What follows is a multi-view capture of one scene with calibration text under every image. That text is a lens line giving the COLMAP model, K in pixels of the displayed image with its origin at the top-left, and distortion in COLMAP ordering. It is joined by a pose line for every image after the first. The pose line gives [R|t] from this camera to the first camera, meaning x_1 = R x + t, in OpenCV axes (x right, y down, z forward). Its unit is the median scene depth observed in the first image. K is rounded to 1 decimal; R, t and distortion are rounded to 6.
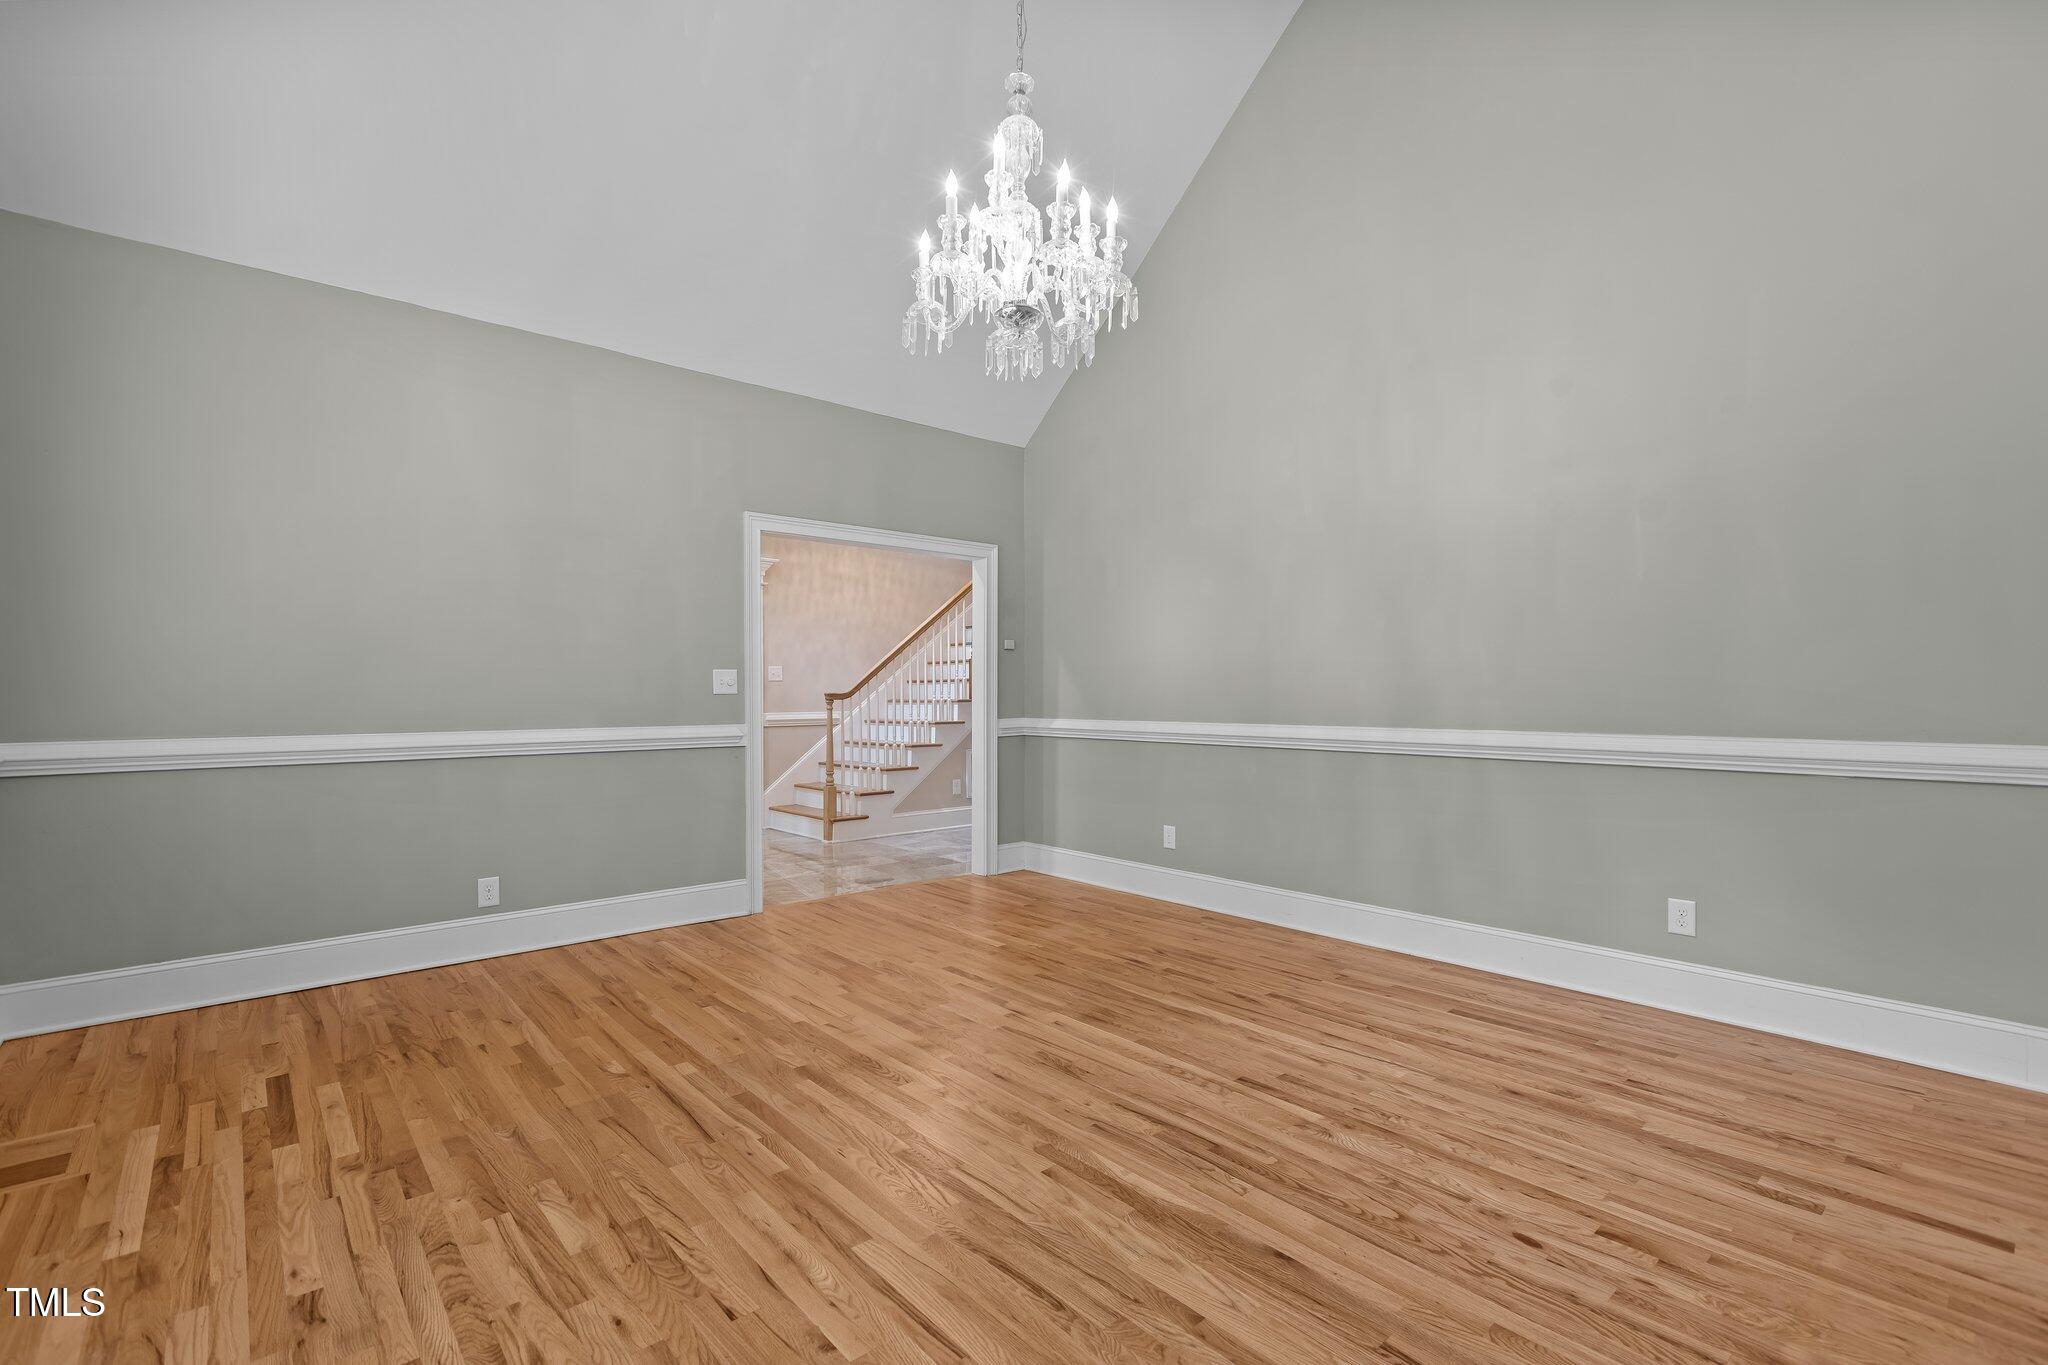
lens RADIAL K [[902.8, 0, 1025.0], [0, 902.8, 691.3], [0, 0, 1]] dist [0.001570, -0.000067]
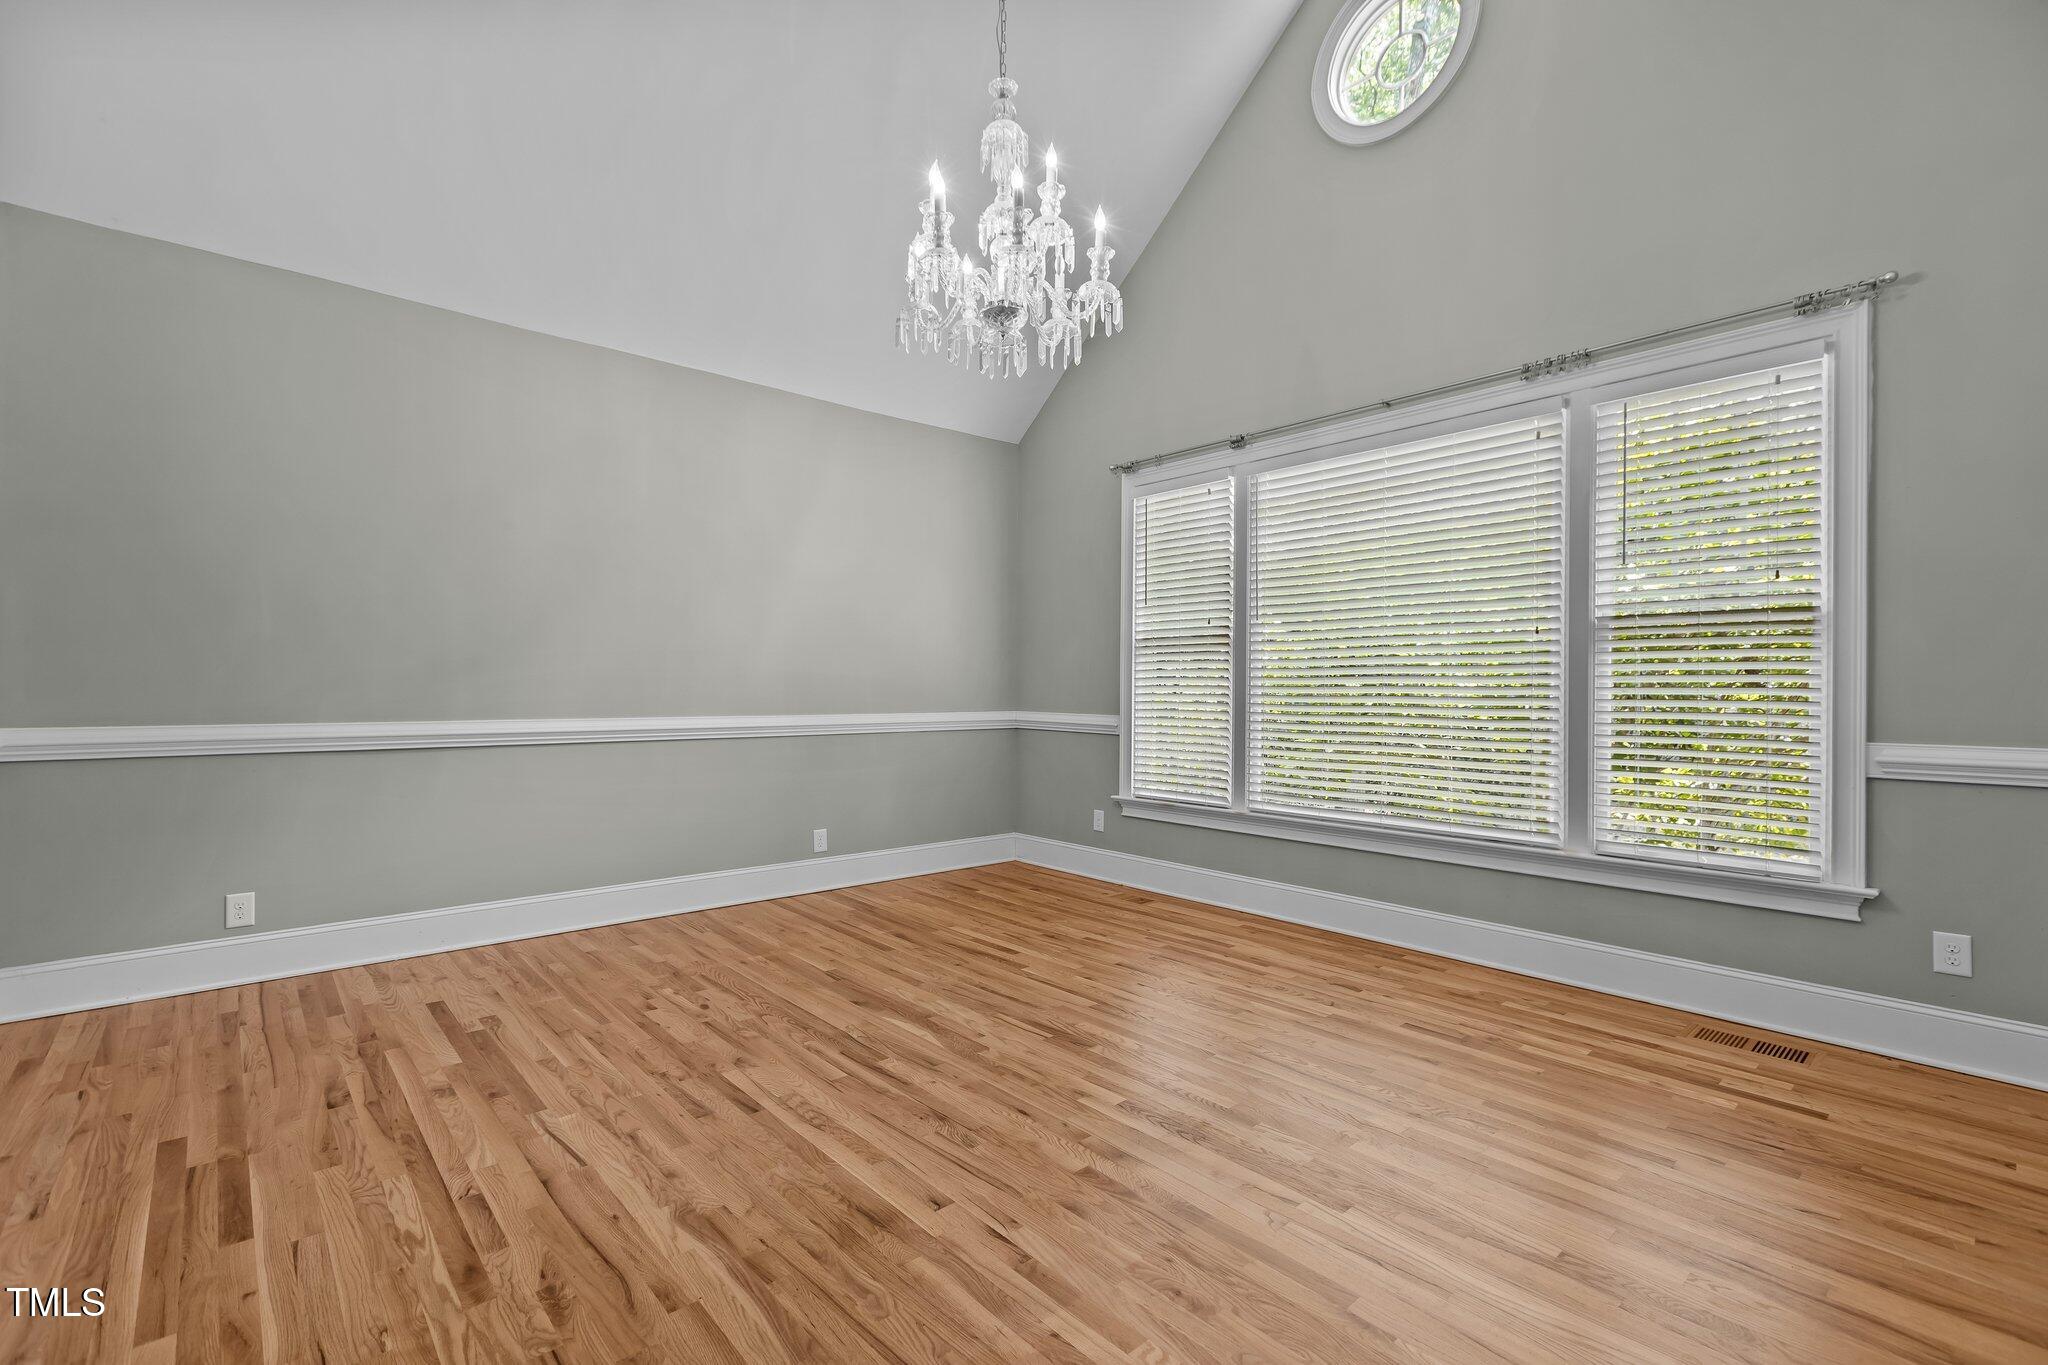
lens RADIAL K [[902.8, 0, 1025.0], [0, 902.8, 691.3], [0, 0, 1]] dist [0.001570, -0.000067]
pose [[-0.999947, -0.003942, -0.009532, -0.023905], [-0.003961, 0.999990, 0.001932, 0.004862], [0.009524, 0.001969, -0.999953, 2.076291]]
